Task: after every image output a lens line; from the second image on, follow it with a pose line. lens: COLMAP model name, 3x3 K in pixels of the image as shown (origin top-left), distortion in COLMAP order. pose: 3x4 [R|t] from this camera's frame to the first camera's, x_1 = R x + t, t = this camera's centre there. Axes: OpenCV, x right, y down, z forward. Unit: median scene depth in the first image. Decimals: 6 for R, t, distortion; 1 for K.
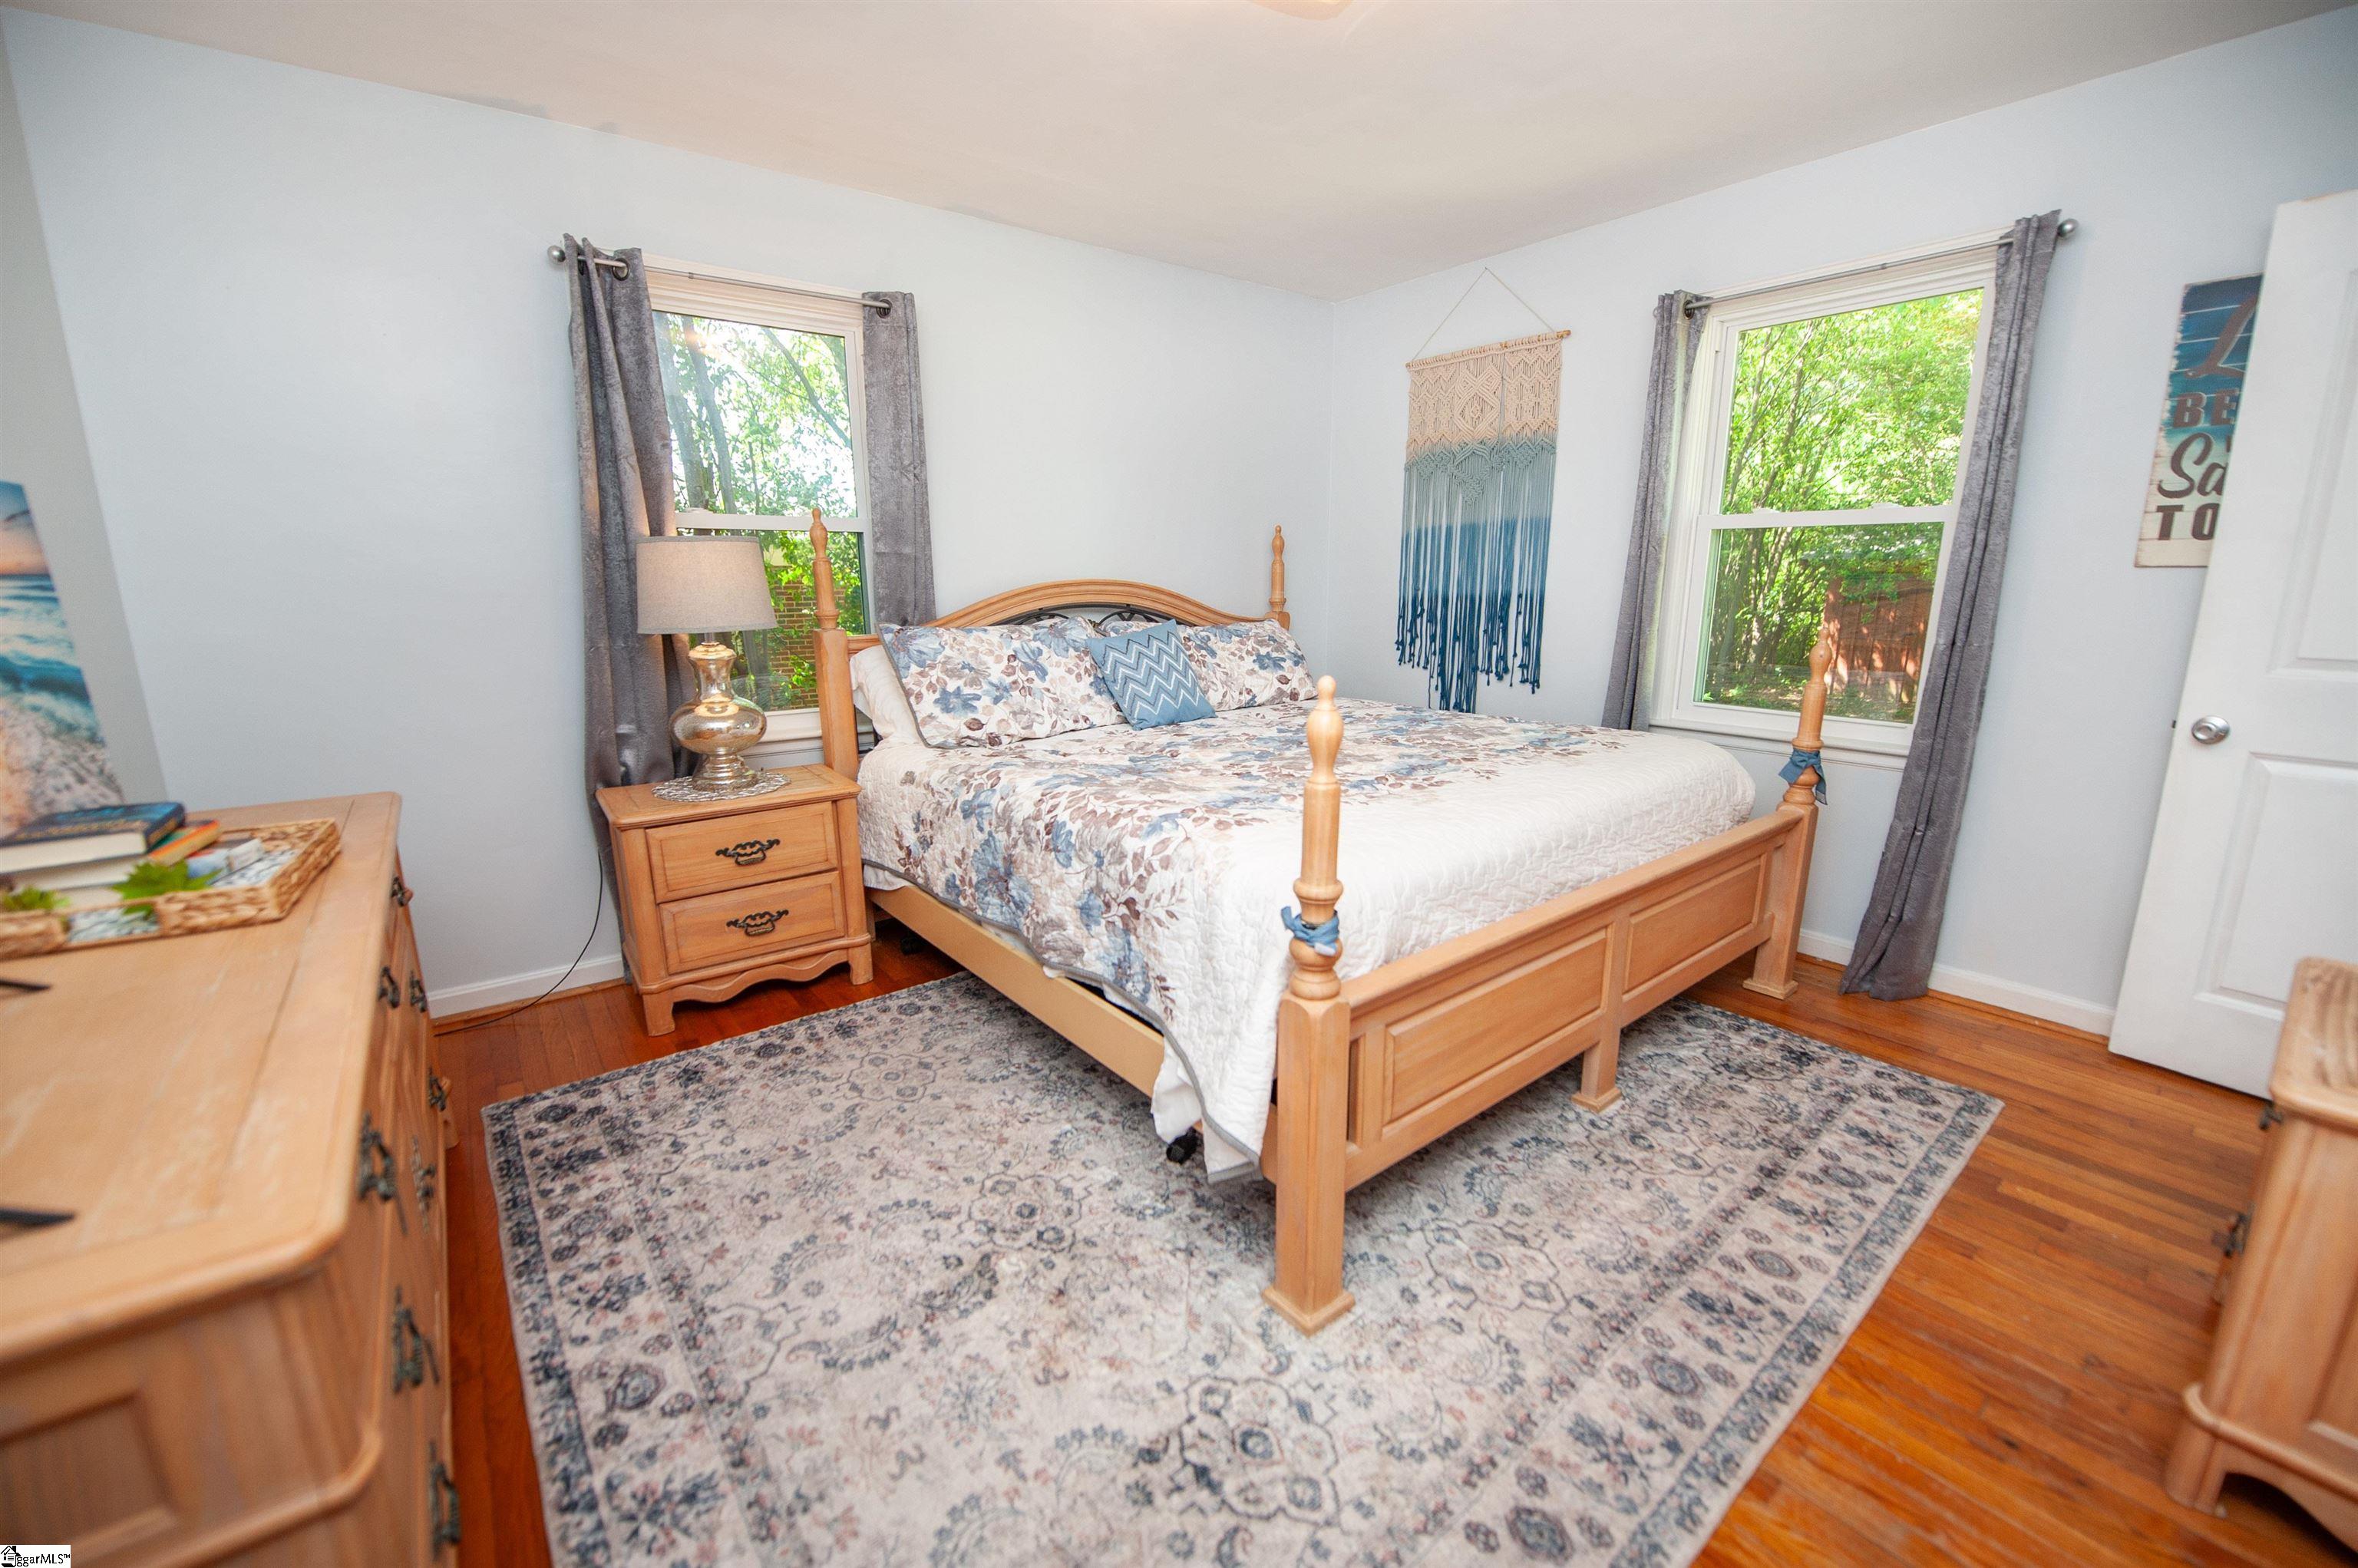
lens RADIAL K [[951.6, 0, 1183.2], [0, 951.6, 787.8], [0, 0, 1]] dist [-0.013330, -0.004180]
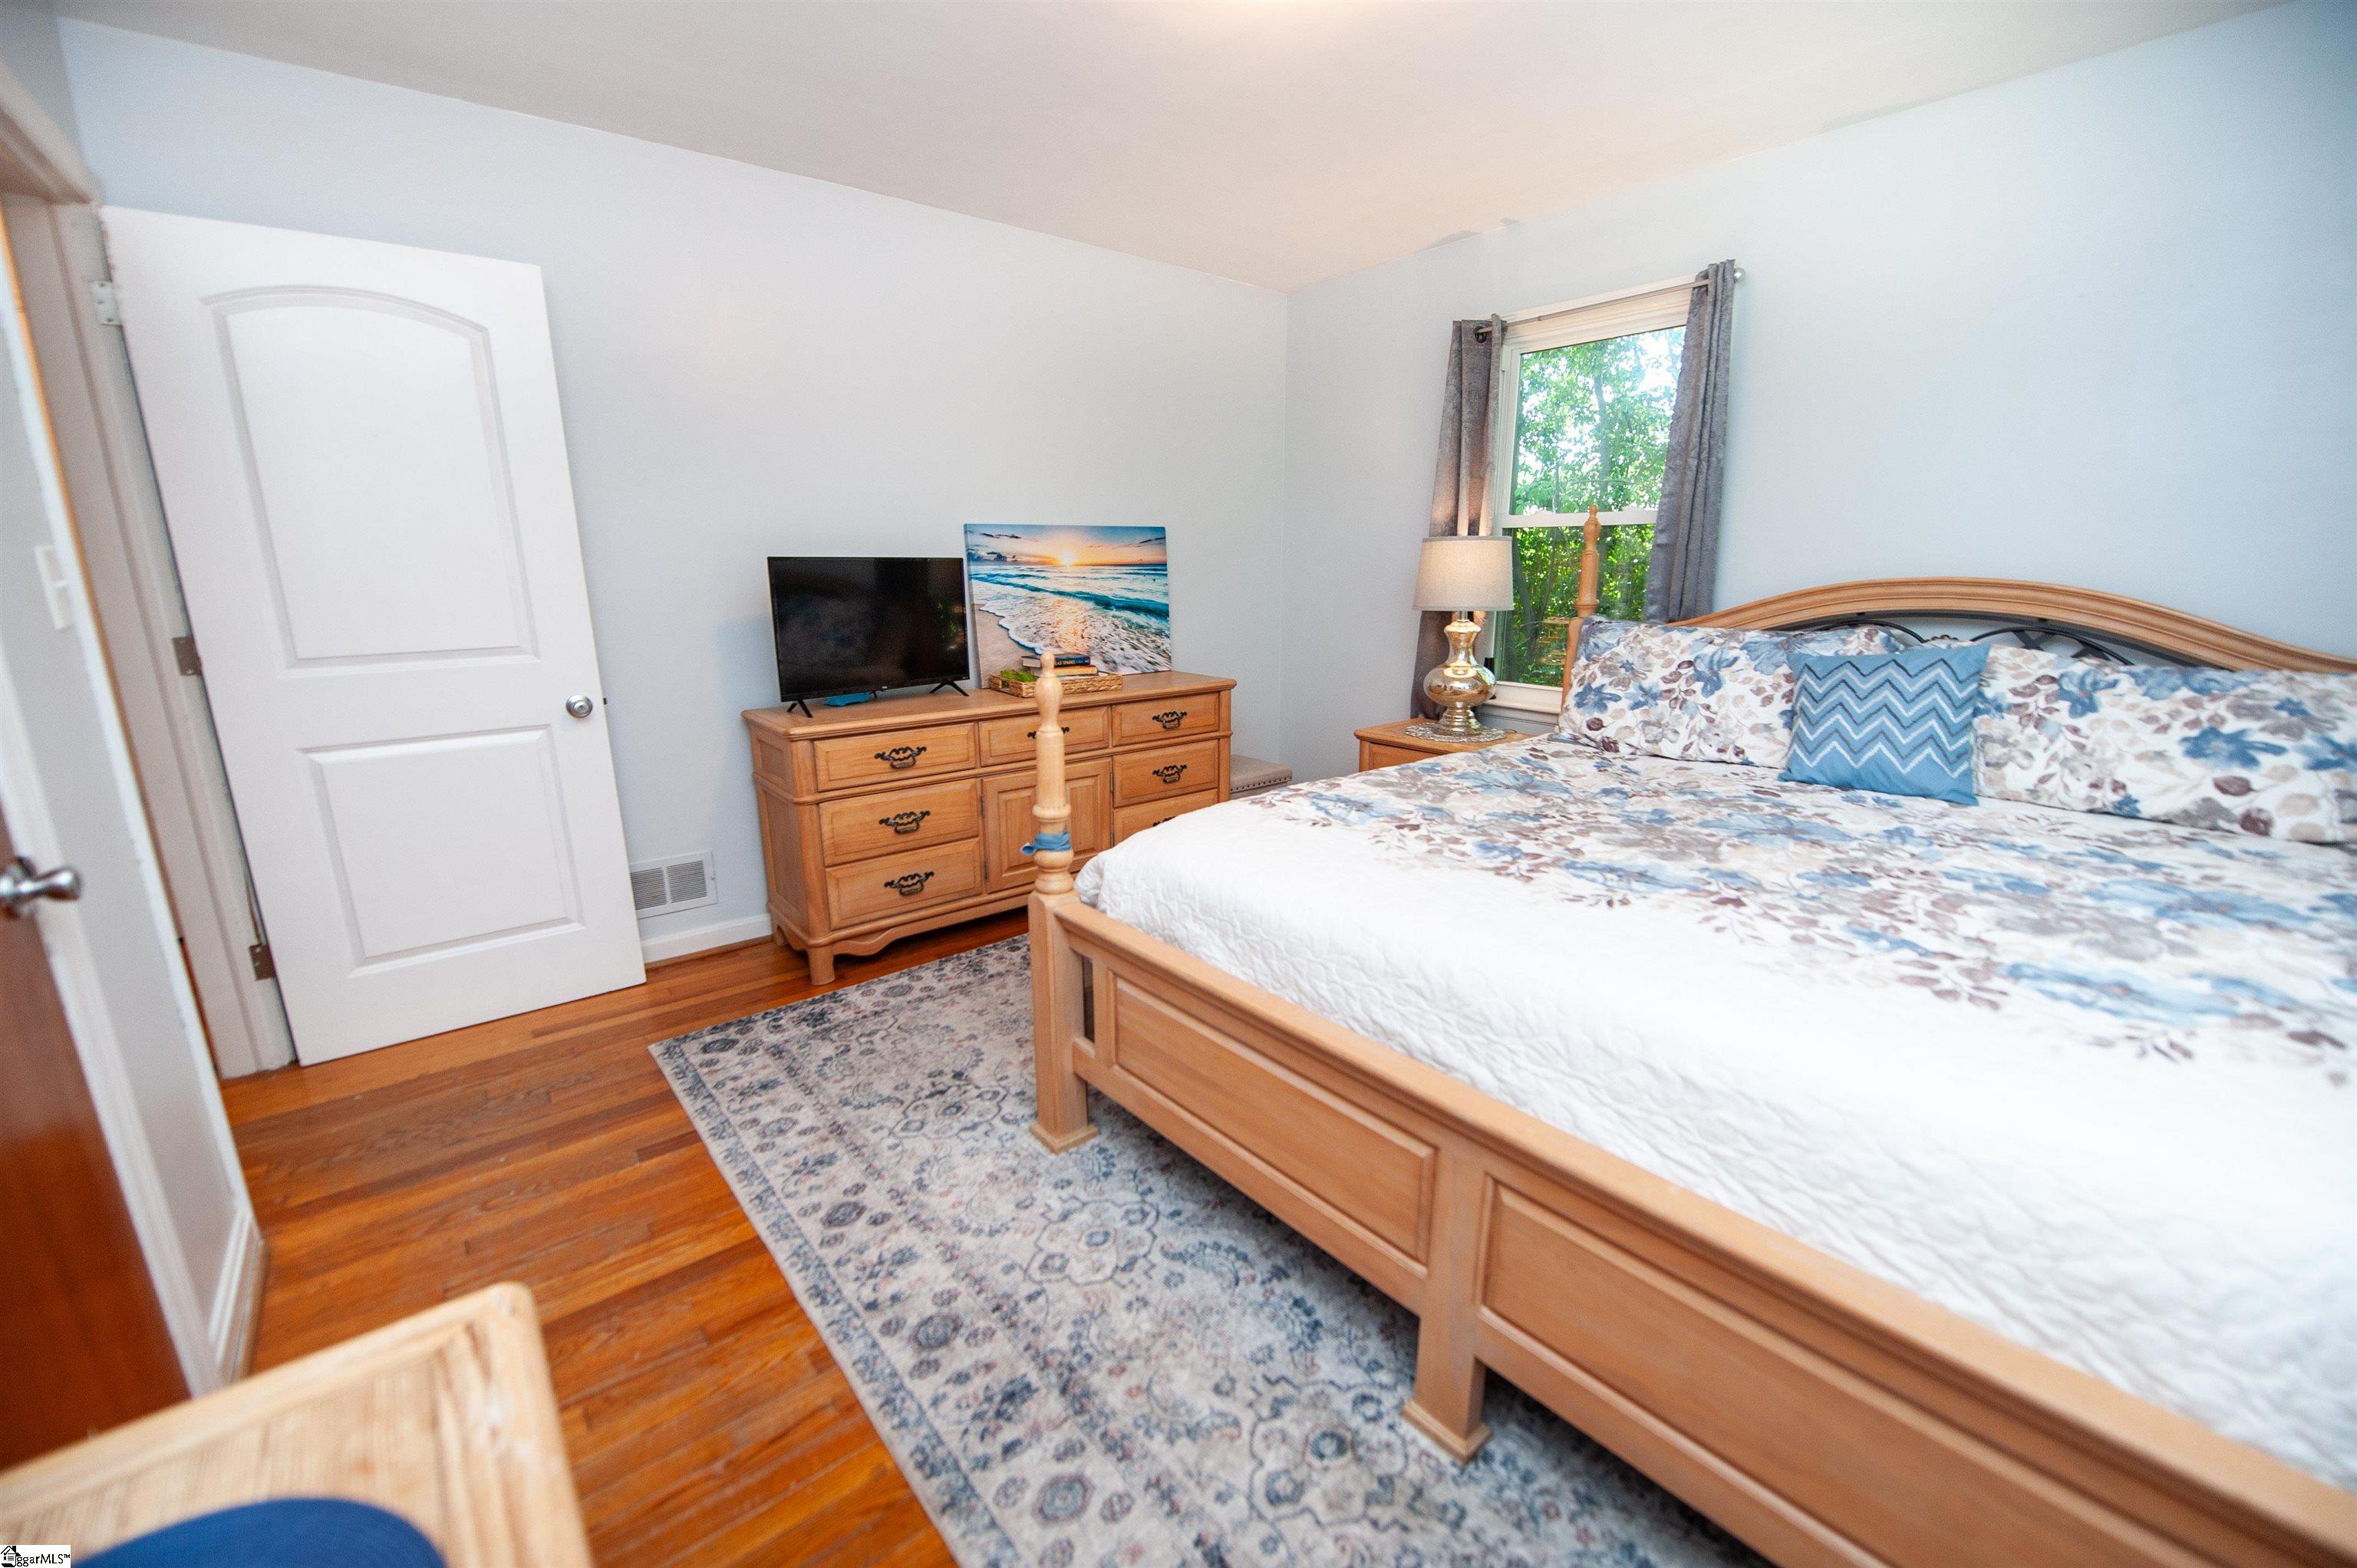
lens RADIAL K [[933.6, 0, 1184.1], [0, 933.6, 786.3], [0, 0, 1]] dist [-0.016777, -0.002529]
pose [[0.029581, 0.235710, -0.971373, 0.980637], [-0.214133, 0.950731, 0.224180, -0.181093], [0.976357, 0.201371, 0.078597, 0.745556]]
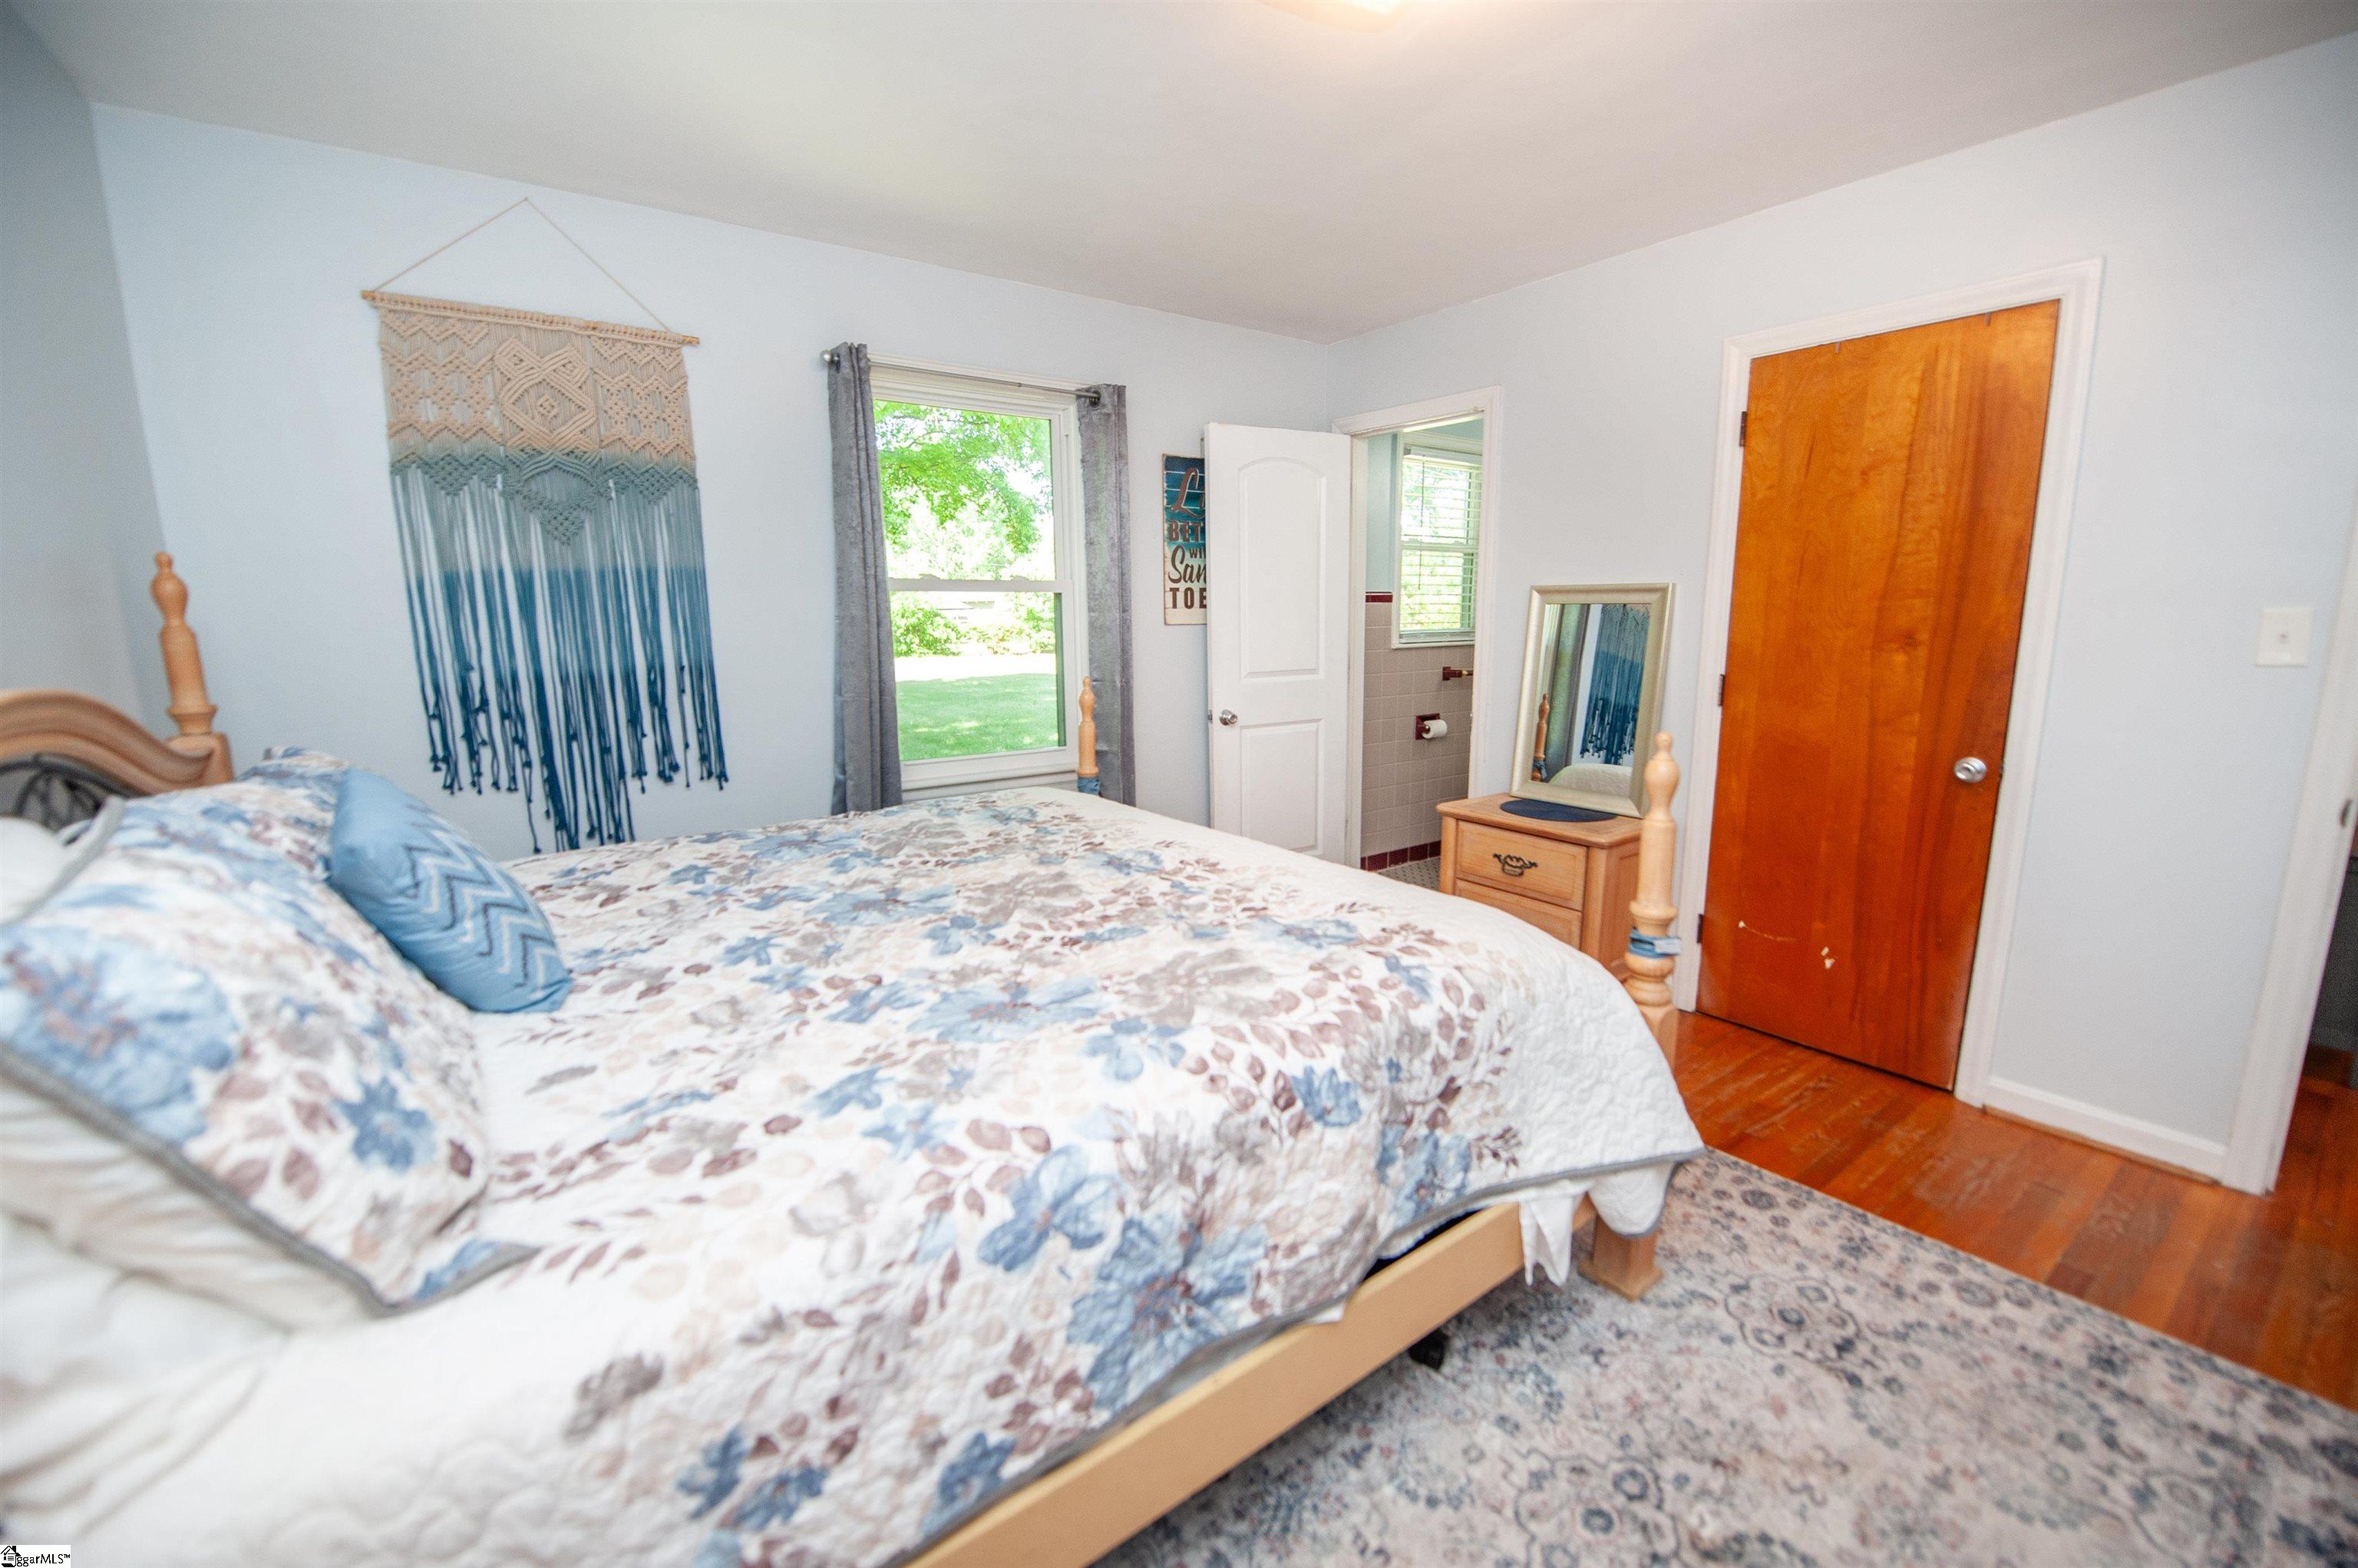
lens RADIAL K [[958.4, 0, 1183.9], [0, 958.4, 785.3], [0, 0, 1]] dist [-0.013785, -0.003948]
pose [[0.024778, -0.173546, 0.984514, -0.703914], [0.225435, 0.960420, 0.163625, -0.256924], [-0.973943, 0.217889, 0.062921, 1.014377]]
